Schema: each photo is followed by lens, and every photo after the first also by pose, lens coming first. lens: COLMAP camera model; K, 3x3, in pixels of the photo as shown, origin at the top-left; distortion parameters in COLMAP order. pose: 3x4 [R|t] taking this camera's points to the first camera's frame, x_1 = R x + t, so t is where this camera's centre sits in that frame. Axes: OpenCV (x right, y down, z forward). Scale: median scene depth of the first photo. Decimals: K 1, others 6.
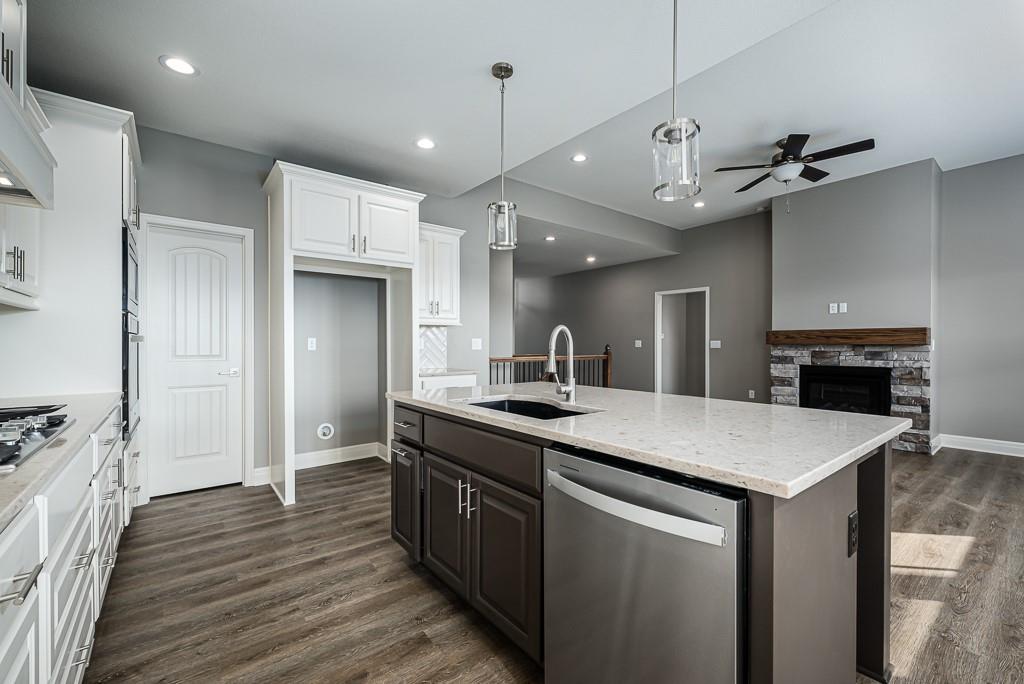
lens RADIAL K [[434.0, 0, 515.6], [0, 434.0, 344.1], [0, 0, 1]] dist [0.000521, 0.000931]
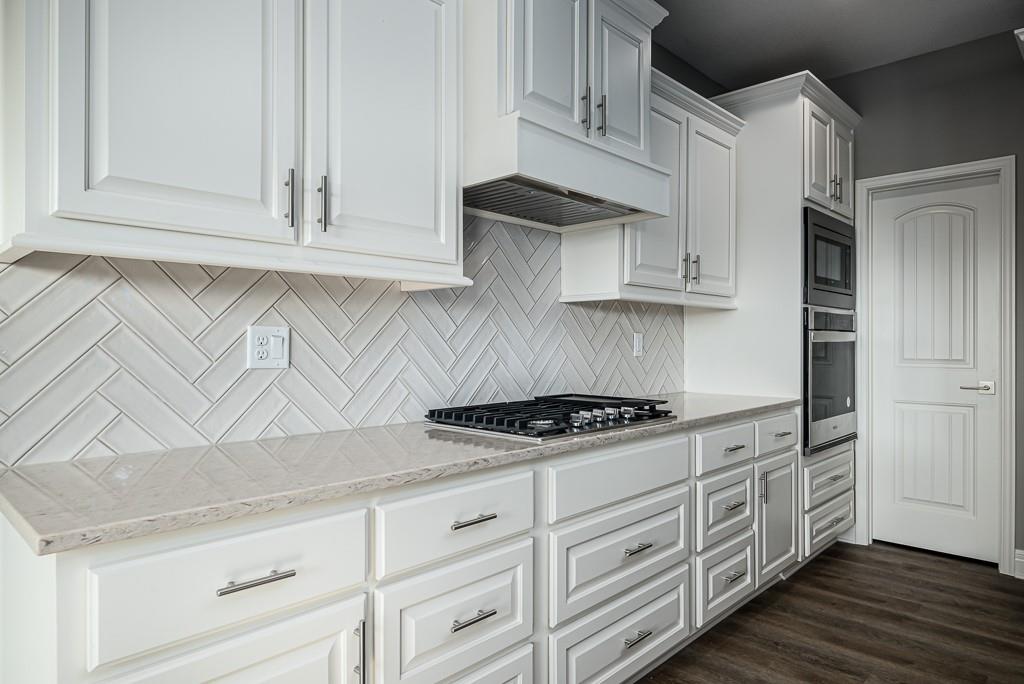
lens RADIAL K [[627.9, 0, 515.3], [0, 627.9, 341.4], [0, 0, 1]] dist [0.004078, 0.000814]
pose [[0.128726, -0.002657, -0.991677, 0.210085], [0.000687, 0.999996, -0.002590, -0.001121], [0.991680, -0.000348, 0.128727, 0.224469]]
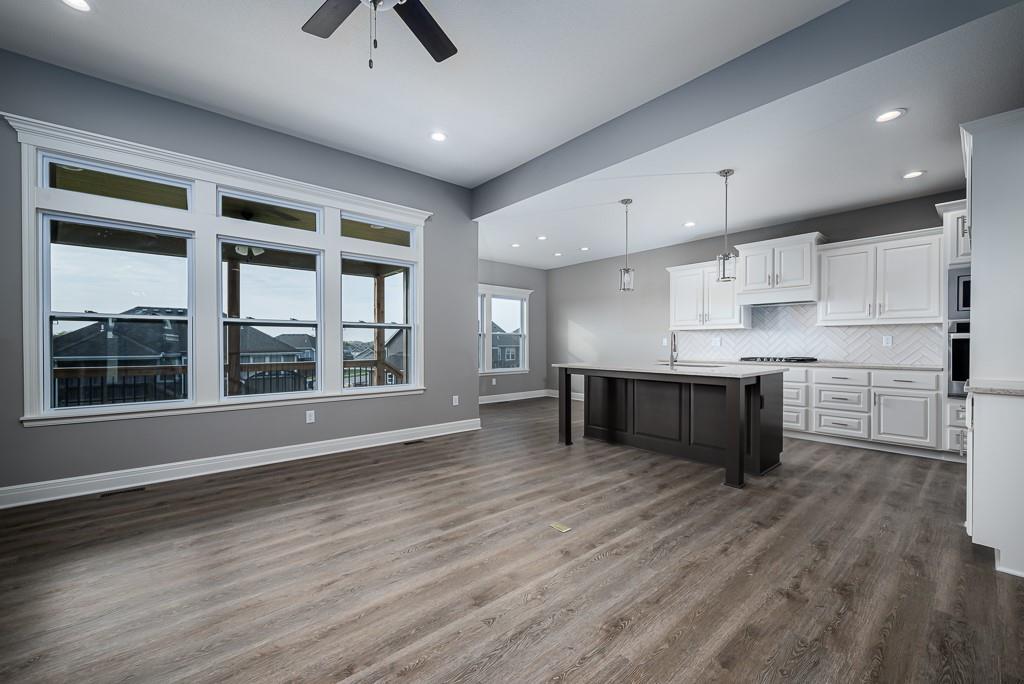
lens RADIAL K [[405.5, 0, 513.5], [0, 405.5, 340.9], [0, 0, 1]] dist [-0.002575, 0.000323]
pose [[-0.999340, -0.001649, -0.036295, 0.681538], [-0.001333, 0.999961, -0.008723, 0.016219], [0.036308, -0.008669, -0.999303, 2.056135]]
